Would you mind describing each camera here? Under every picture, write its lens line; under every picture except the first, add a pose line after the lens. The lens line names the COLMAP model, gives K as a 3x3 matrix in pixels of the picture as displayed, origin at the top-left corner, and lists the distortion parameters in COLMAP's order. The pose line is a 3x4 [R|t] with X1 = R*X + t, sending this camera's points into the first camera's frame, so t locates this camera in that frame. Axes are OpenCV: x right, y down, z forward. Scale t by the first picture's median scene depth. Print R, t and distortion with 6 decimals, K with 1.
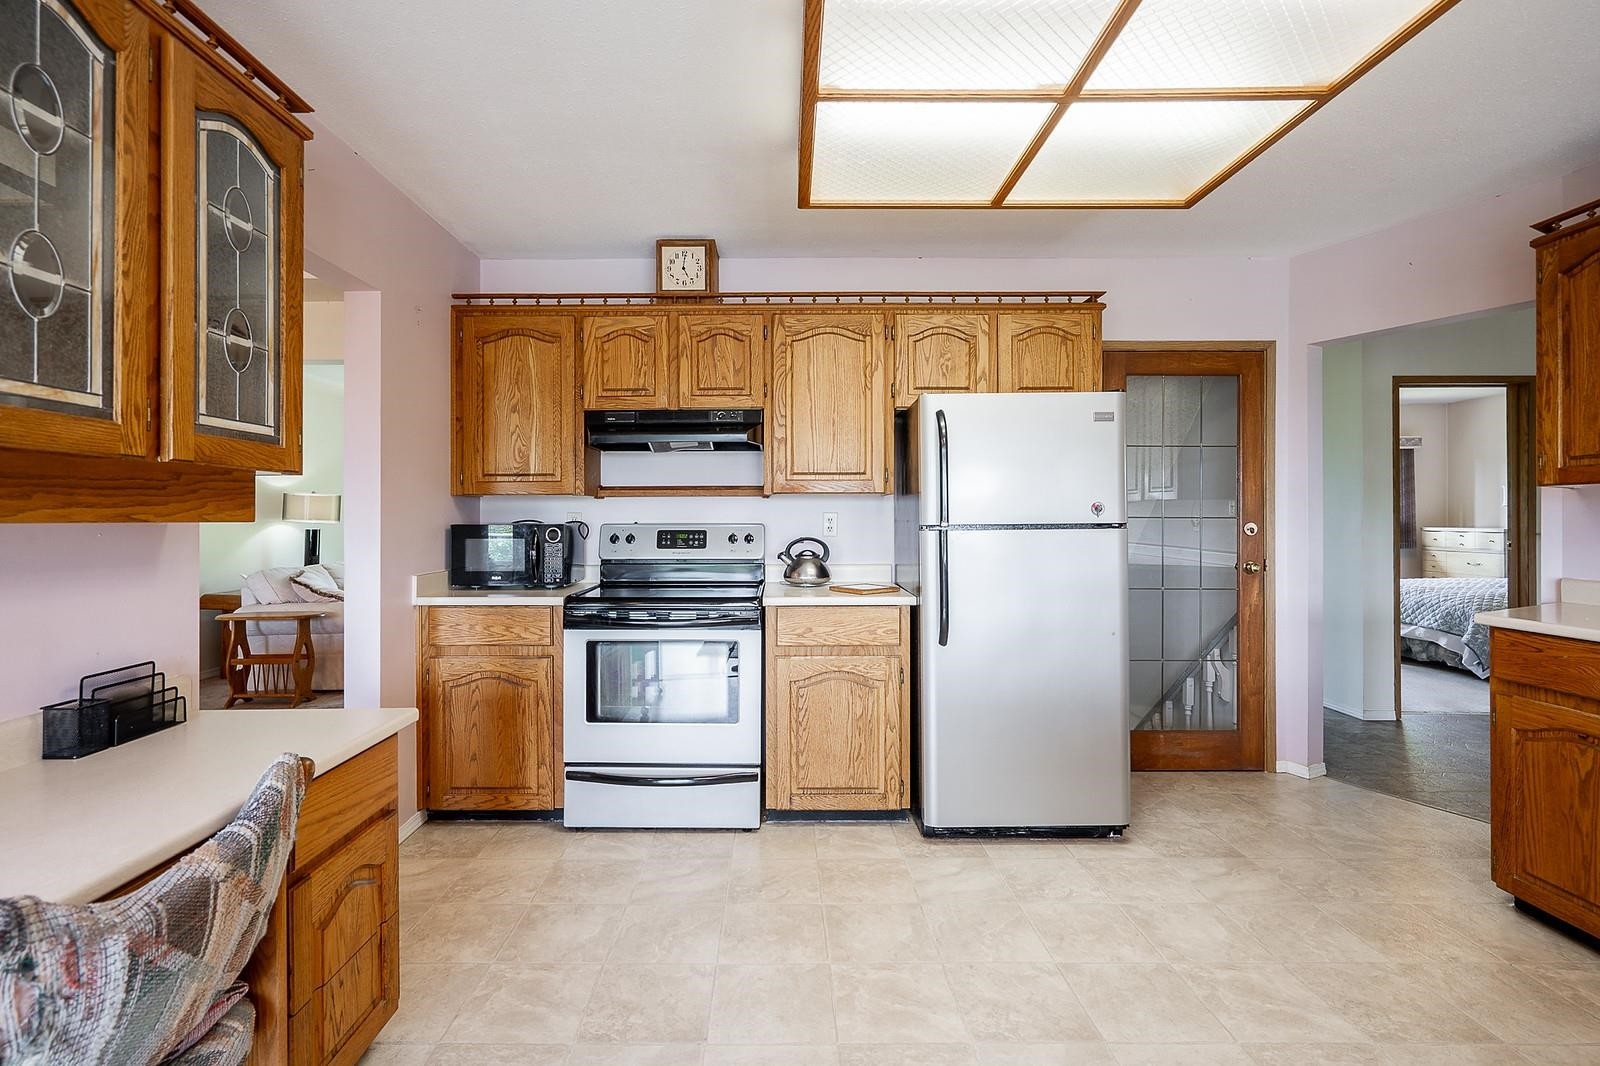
lens RADIAL K [[733.2, 0, 771.3], [0, 733.2, 510.2], [0, 0, 1]] dist [-0.004514, 0.000057]
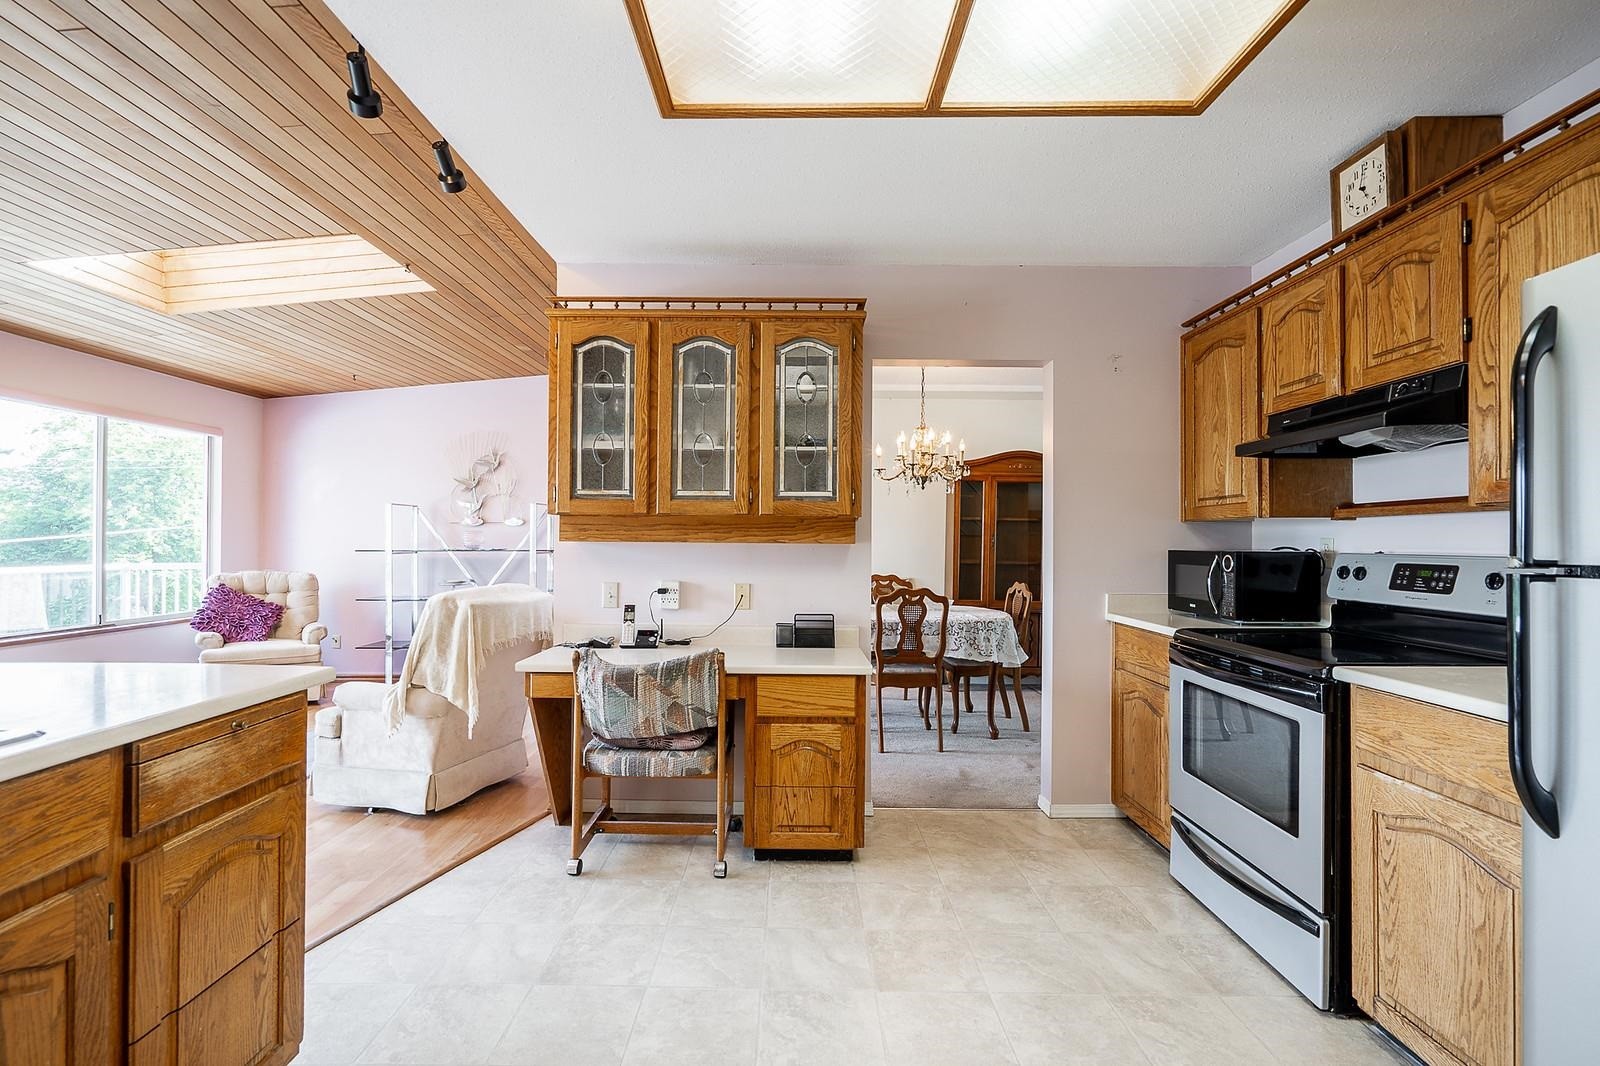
lens RADIAL K [[722.0, 0, 800.0], [0, 722.0, 533.0], [0, 0, 1]] dist [-0.004430, -0.000445]
pose [[0.008707, -0.008516, -0.999926, 0.565630], [0.003859, 0.999957, -0.008483, 0.002250], [0.999955, -0.003784, 0.008740, 0.460106]]
